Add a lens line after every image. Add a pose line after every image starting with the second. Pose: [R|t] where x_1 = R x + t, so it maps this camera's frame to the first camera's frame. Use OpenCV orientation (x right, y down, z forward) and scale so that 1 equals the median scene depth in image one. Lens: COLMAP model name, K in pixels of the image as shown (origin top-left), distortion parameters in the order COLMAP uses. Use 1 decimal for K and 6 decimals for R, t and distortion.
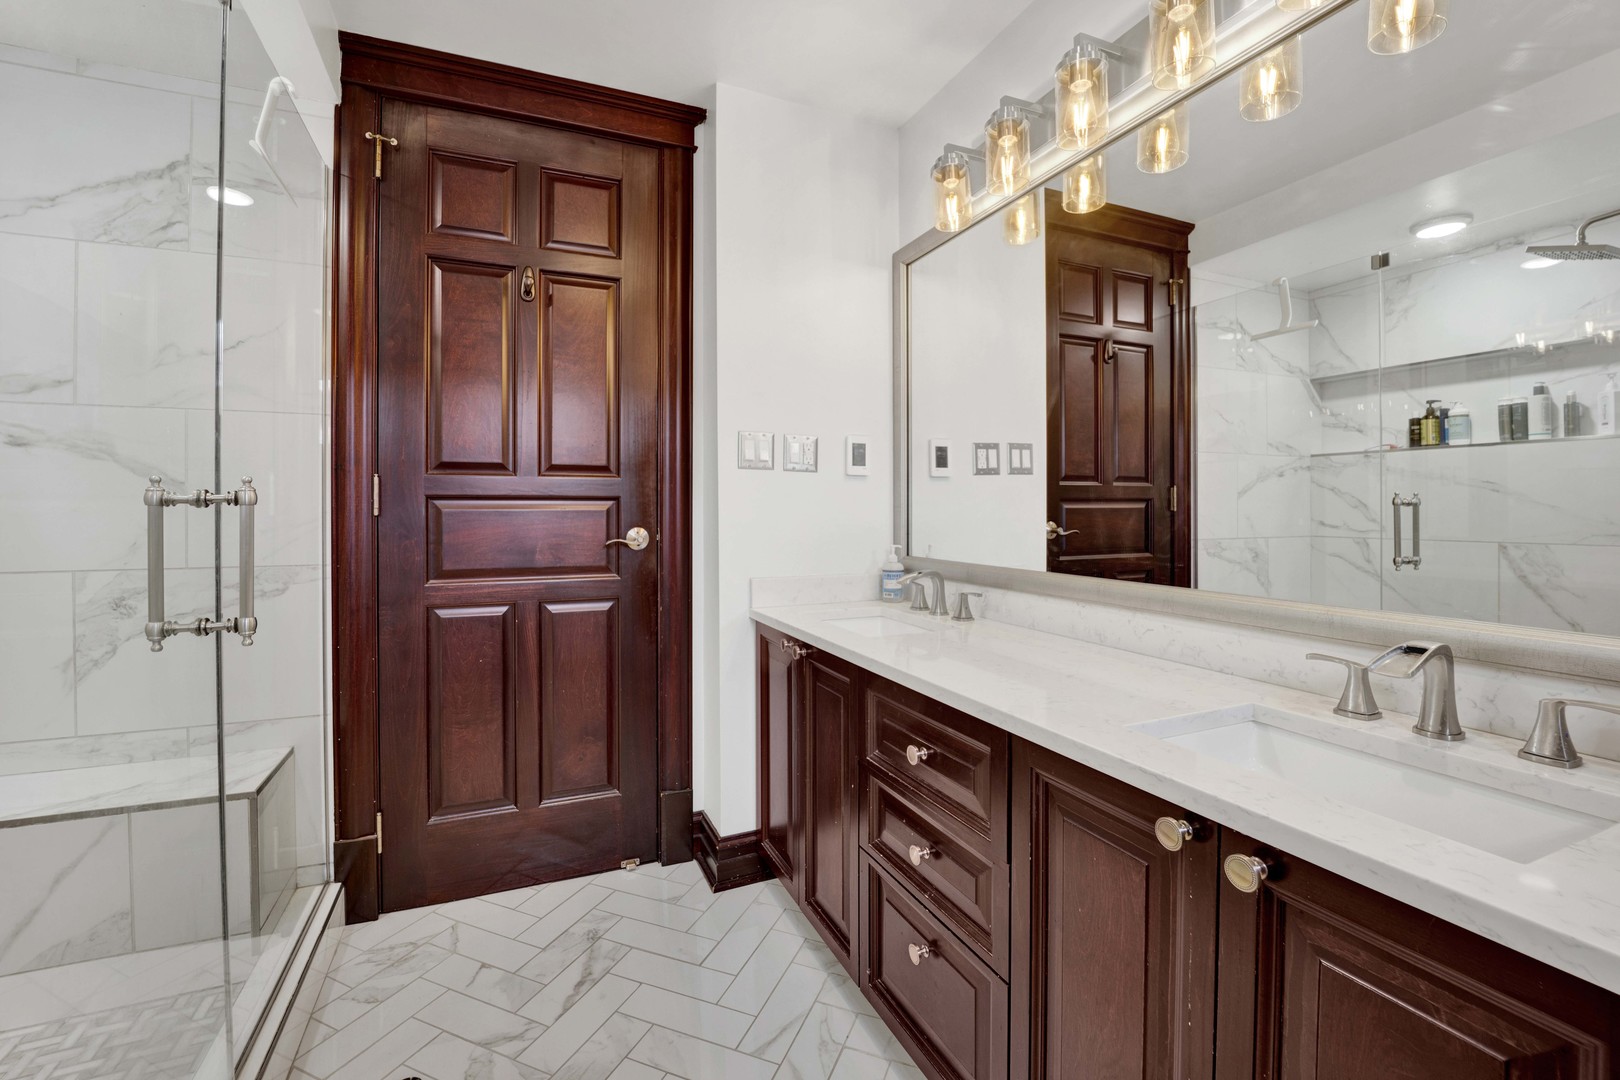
lens RADIAL K [[686.5, 0, 786.1], [0, 686.5, 510.6], [0, 0, 1]] dist [-0.018928, -0.000933]
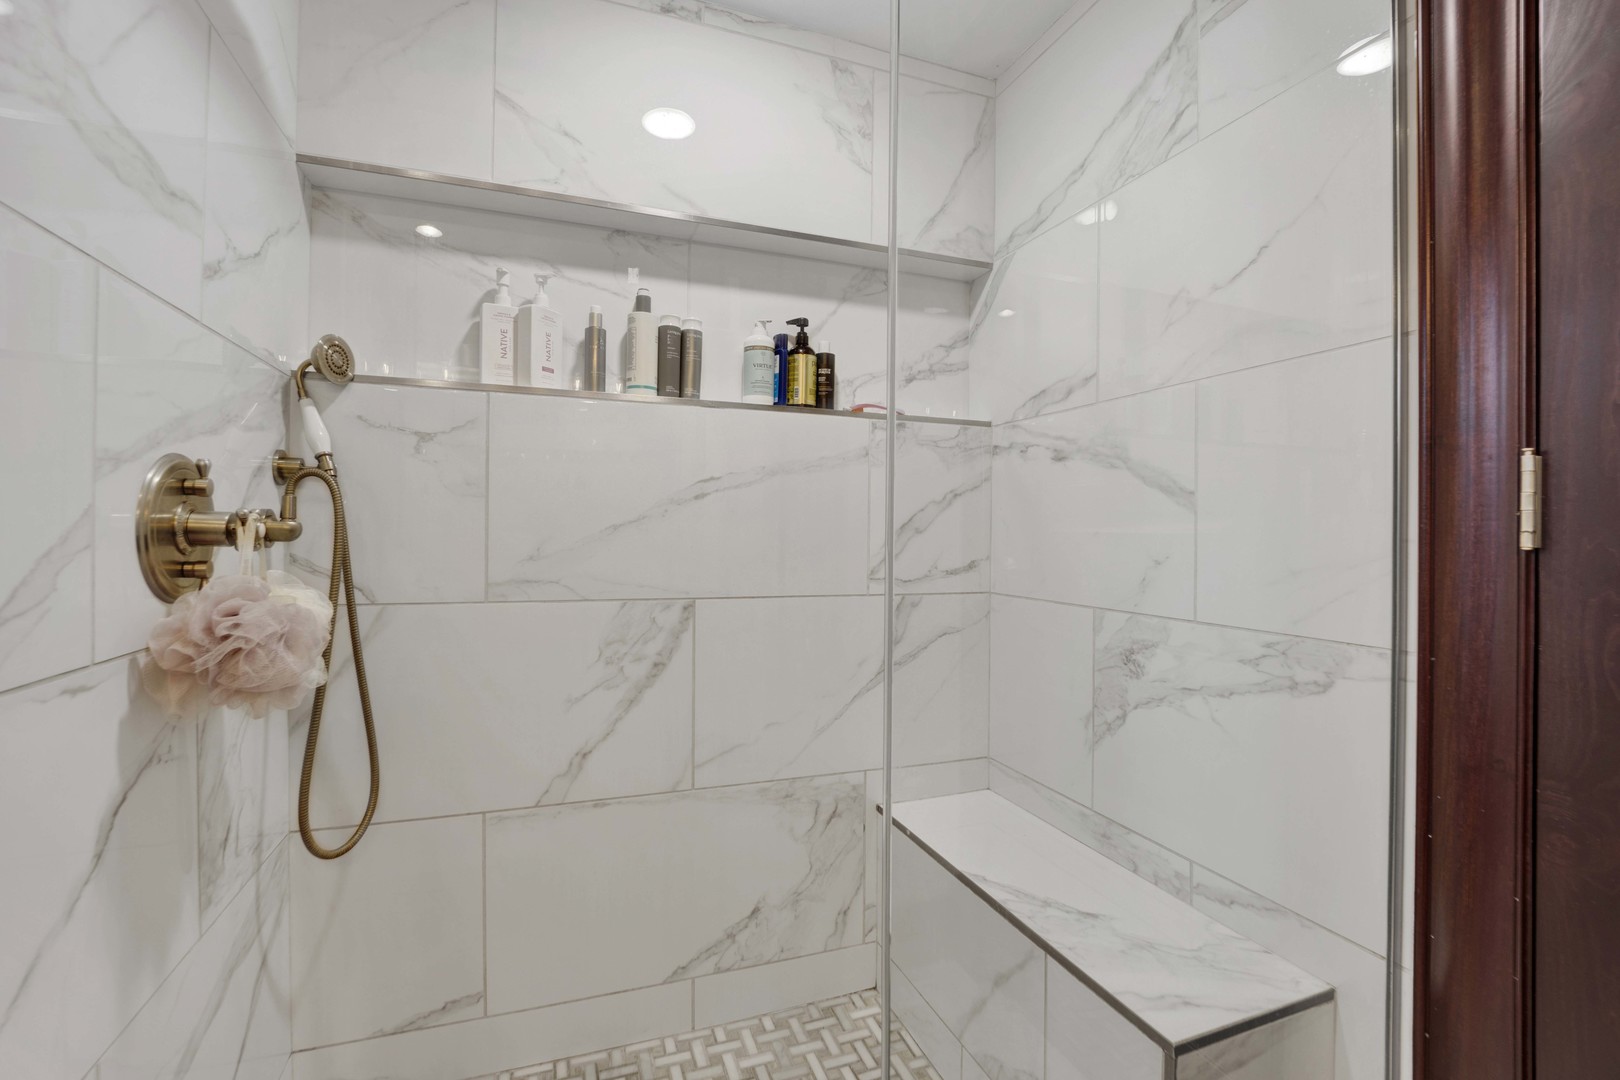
lens RADIAL K [[686.5, 0, 805.2], [0, 686.5, 534.5], [0, 0, 1]] dist [-0.018928, -0.000933]
pose [[-0.058155, 0.005831, -0.998291, -0.207384], [-0.010433, 0.999925, 0.006448, -0.000442], [0.998253, 0.010791, -0.058090, 0.682446]]
